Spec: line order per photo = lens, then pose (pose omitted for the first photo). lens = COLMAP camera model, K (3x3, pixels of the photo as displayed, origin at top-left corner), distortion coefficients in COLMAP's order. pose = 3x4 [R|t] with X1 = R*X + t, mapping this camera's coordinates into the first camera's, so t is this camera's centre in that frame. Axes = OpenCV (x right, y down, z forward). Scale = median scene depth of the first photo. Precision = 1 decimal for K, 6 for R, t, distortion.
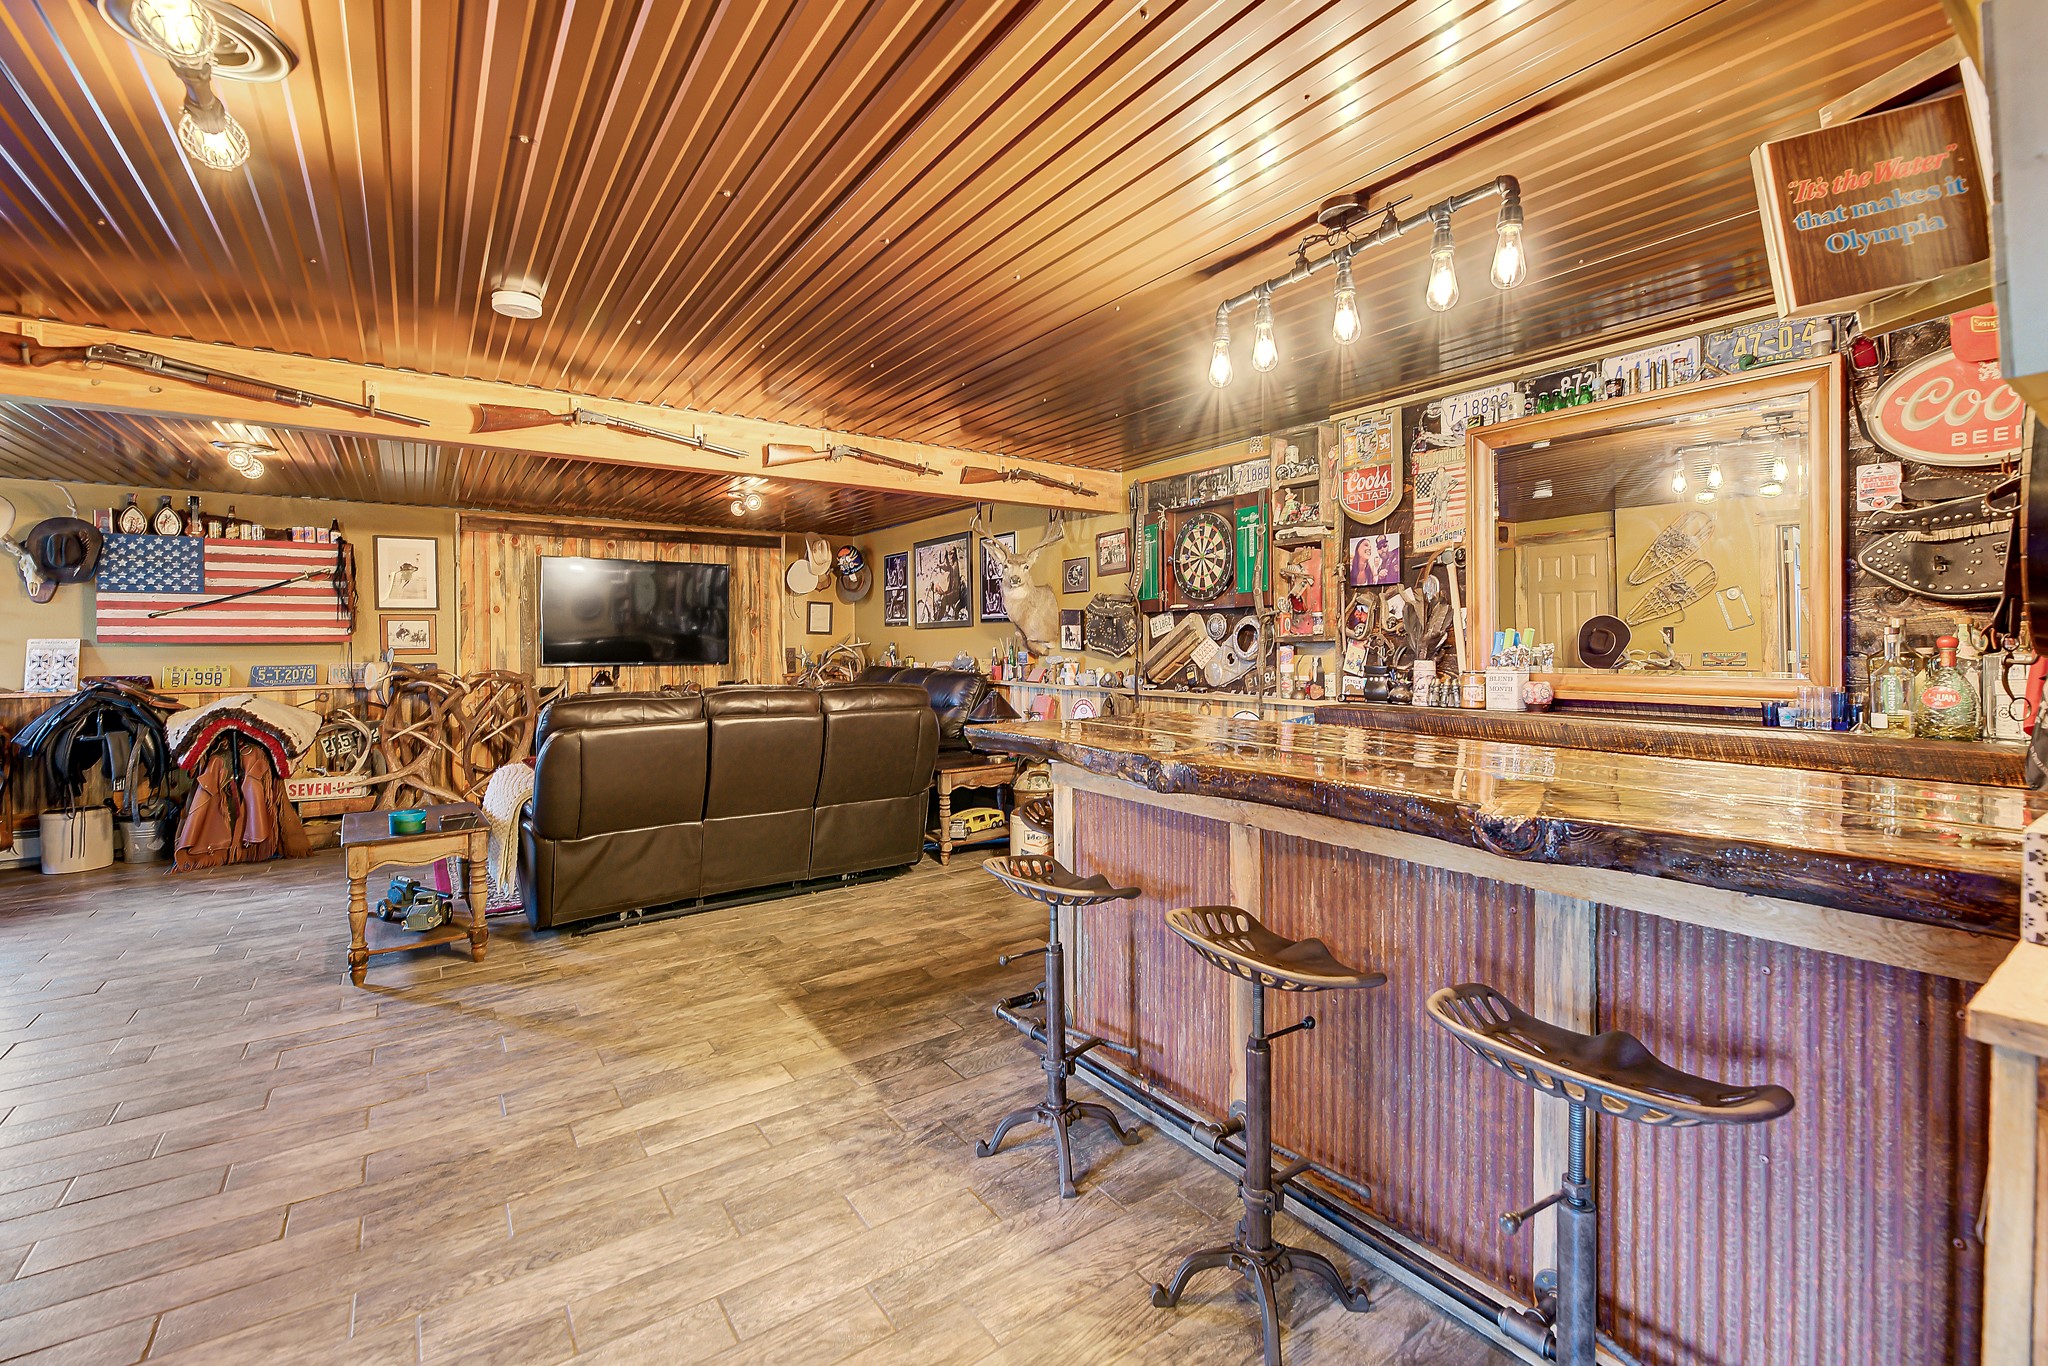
lens RADIAL K [[880.9, 0, 1049.5], [0, 880.9, 658.4], [0, 0, 1]] dist [-0.016997, -0.000118]
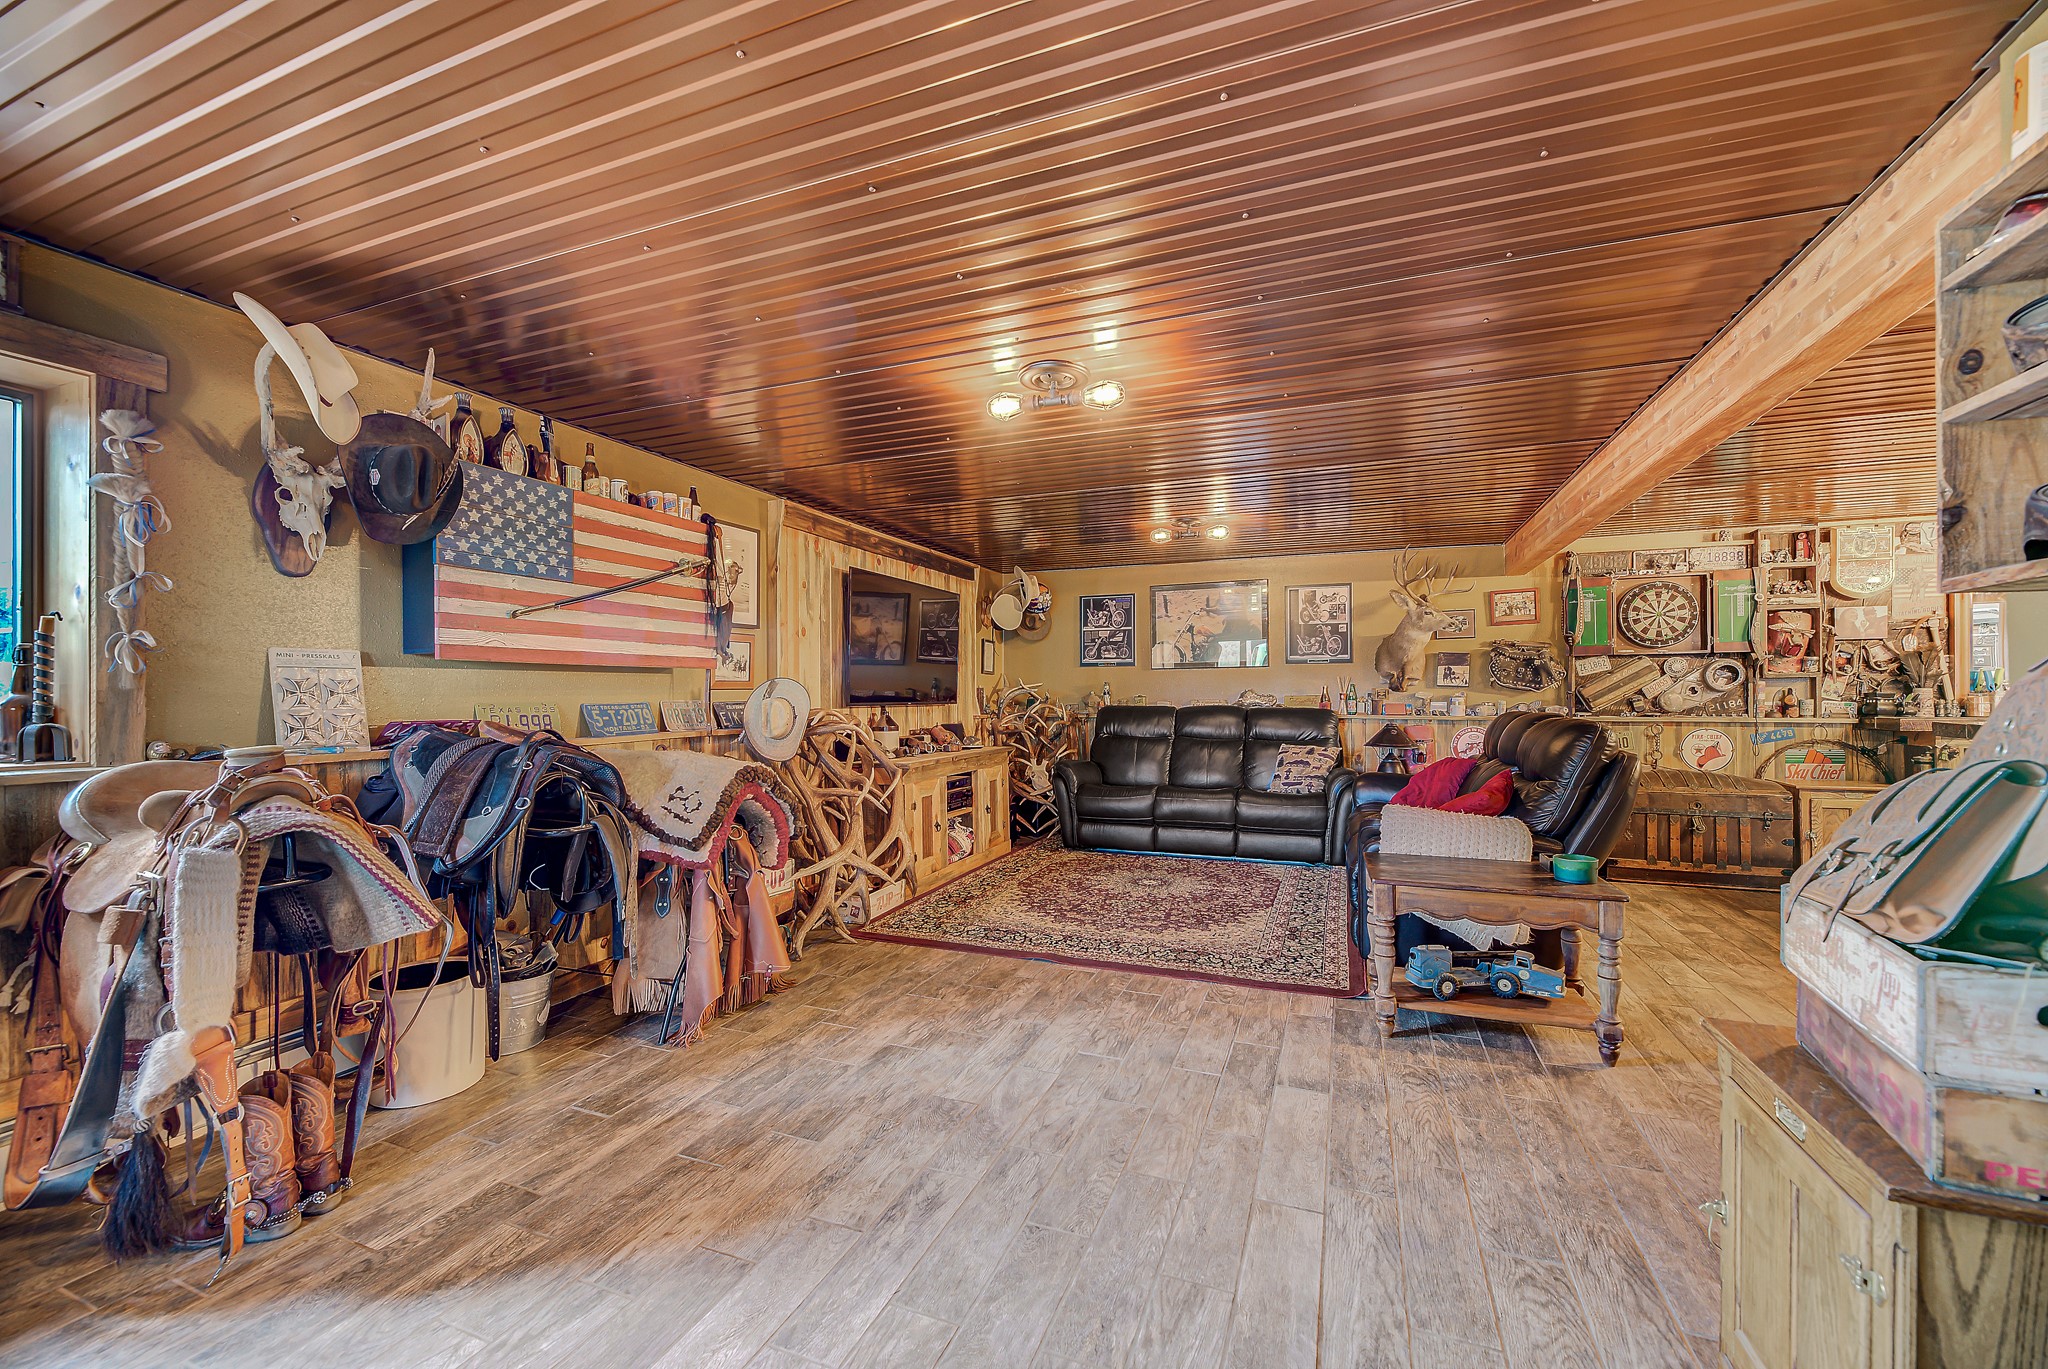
lens RADIAL K [[818.1, 0, 1018.2], [0, 818.1, 682.9], [0, 0, 1]] dist [-0.001125, -0.000353]
pose [[0.850529, 0.009510, 0.525841, -1.024522], [0.009053, 0.999424, -0.032717, 0.015321], [-0.525849, 0.032587, 0.849953, 0.369478]]
